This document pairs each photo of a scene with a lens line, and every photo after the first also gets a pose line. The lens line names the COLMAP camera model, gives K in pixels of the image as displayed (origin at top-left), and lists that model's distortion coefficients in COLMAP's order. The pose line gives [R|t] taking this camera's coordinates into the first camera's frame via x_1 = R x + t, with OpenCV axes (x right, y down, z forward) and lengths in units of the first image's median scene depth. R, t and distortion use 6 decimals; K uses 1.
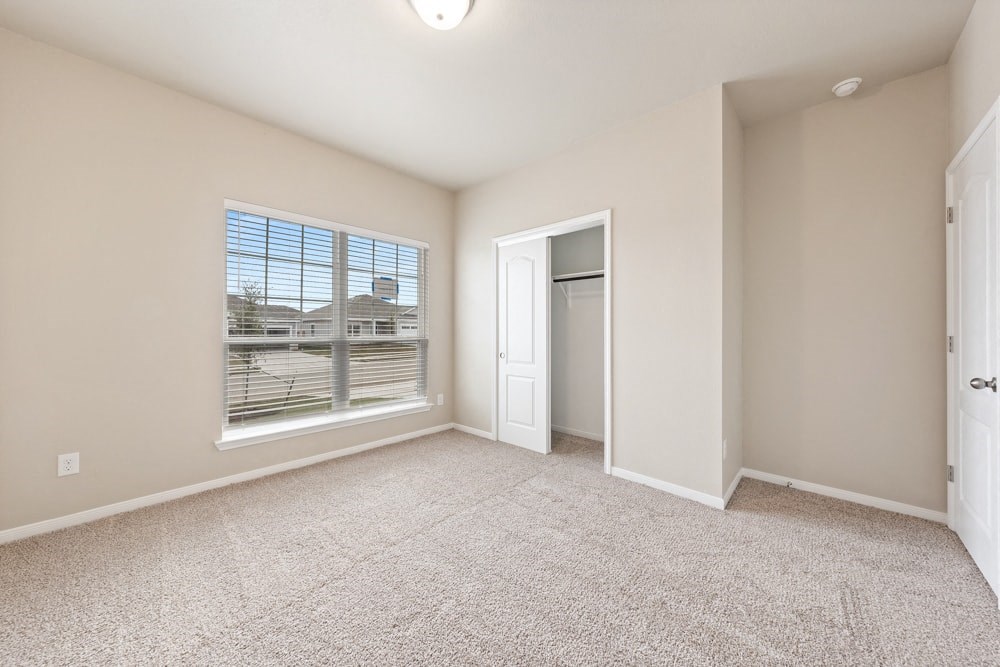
lens RADIAL K [[357.4, 0, 498.4], [0, 357.4, 331.0], [0, 0, 1]] dist [0.000579, 0.000084]
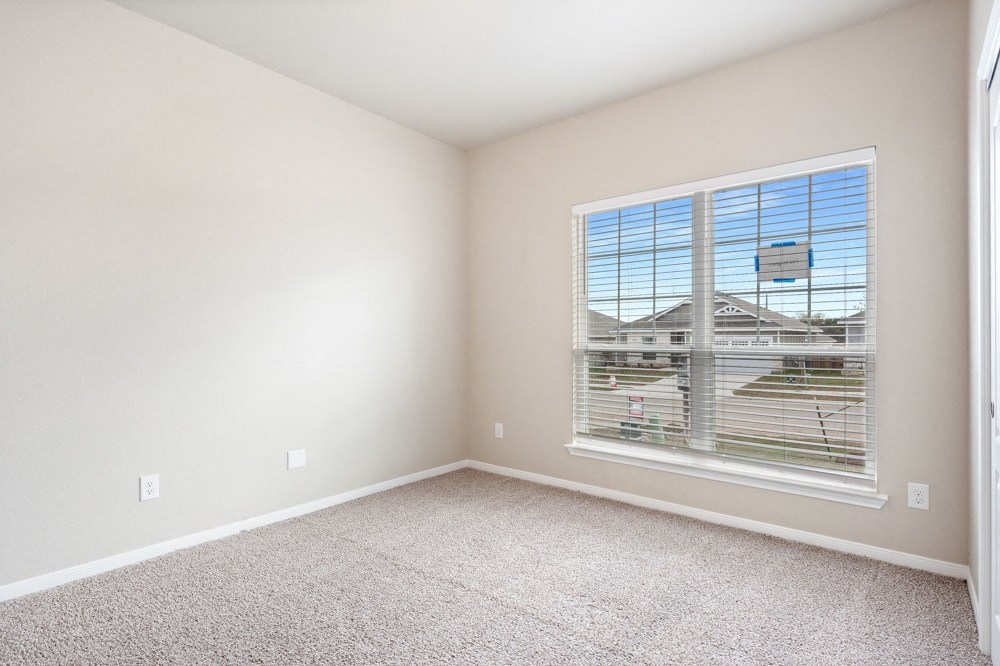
lens RADIAL K [[499.1, 0, 500.0], [0, 499.1, 333.0], [0, 0, 1]] dist [0.002077, 0.000138]
pose [[0.056368, -0.009413, -0.998366, 0.530153], [0.001593, 0.999955, -0.009338, 0.000806], [0.998409, -0.001064, 0.056381, 0.593418]]
